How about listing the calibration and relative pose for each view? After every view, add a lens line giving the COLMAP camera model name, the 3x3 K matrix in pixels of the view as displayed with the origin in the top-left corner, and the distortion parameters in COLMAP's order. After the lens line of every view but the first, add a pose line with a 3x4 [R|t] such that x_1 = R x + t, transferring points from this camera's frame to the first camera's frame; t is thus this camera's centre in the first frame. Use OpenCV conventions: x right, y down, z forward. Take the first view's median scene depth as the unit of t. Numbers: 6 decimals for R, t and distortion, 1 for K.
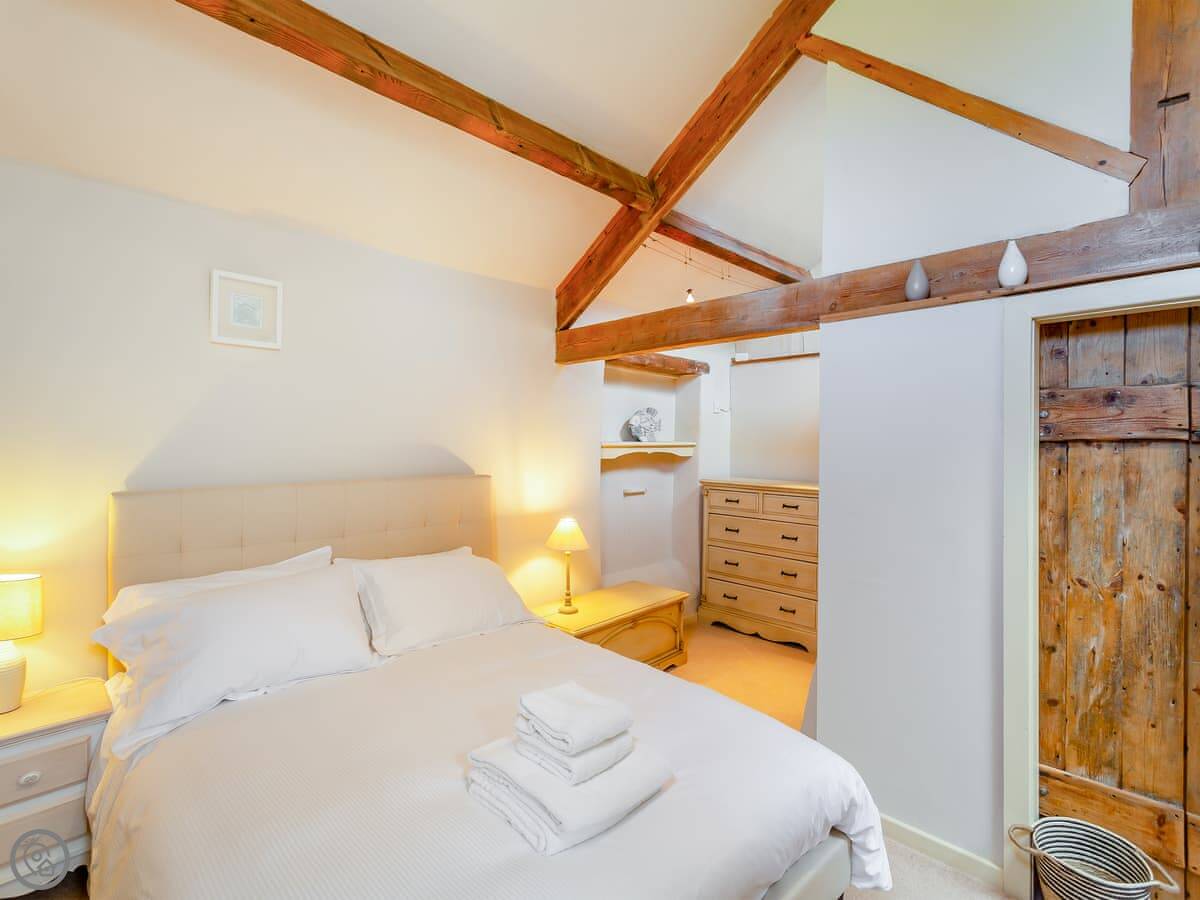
lens RADIAL K [[579.4, 0, 594.3], [0, 579.4, 446.5], [0, 0, 1]] dist [0.000936, 0.001519]
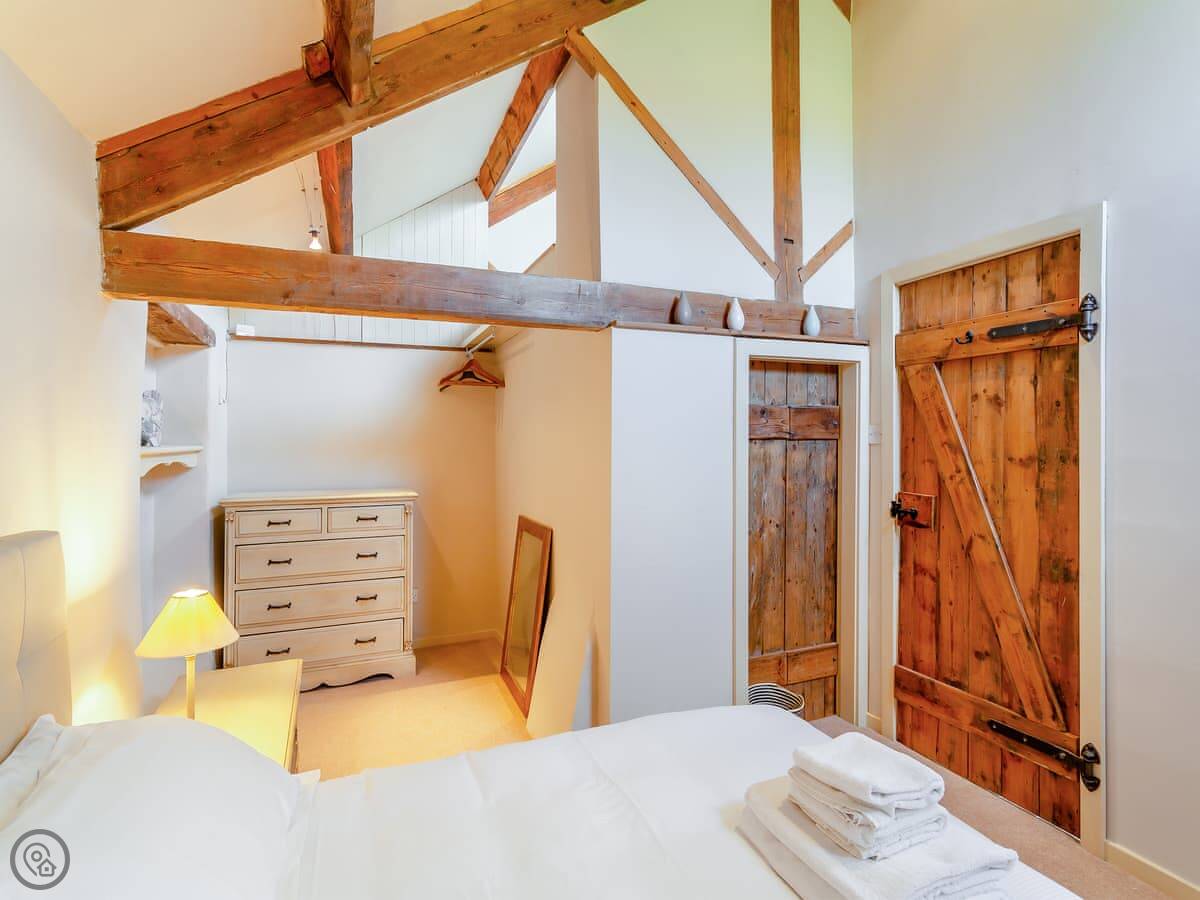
lens RADIAL K [[579.4, 0, 594.3], [0, 579.4, 446.5], [0, 0, 1]] dist [0.000936, 0.001519]
pose [[0.364092, -0.018409, 0.931181, -0.484411], [0.017653, 0.999761, 0.012863, -0.011770], [-0.931196, 0.011755, 0.364330, 0.541917]]
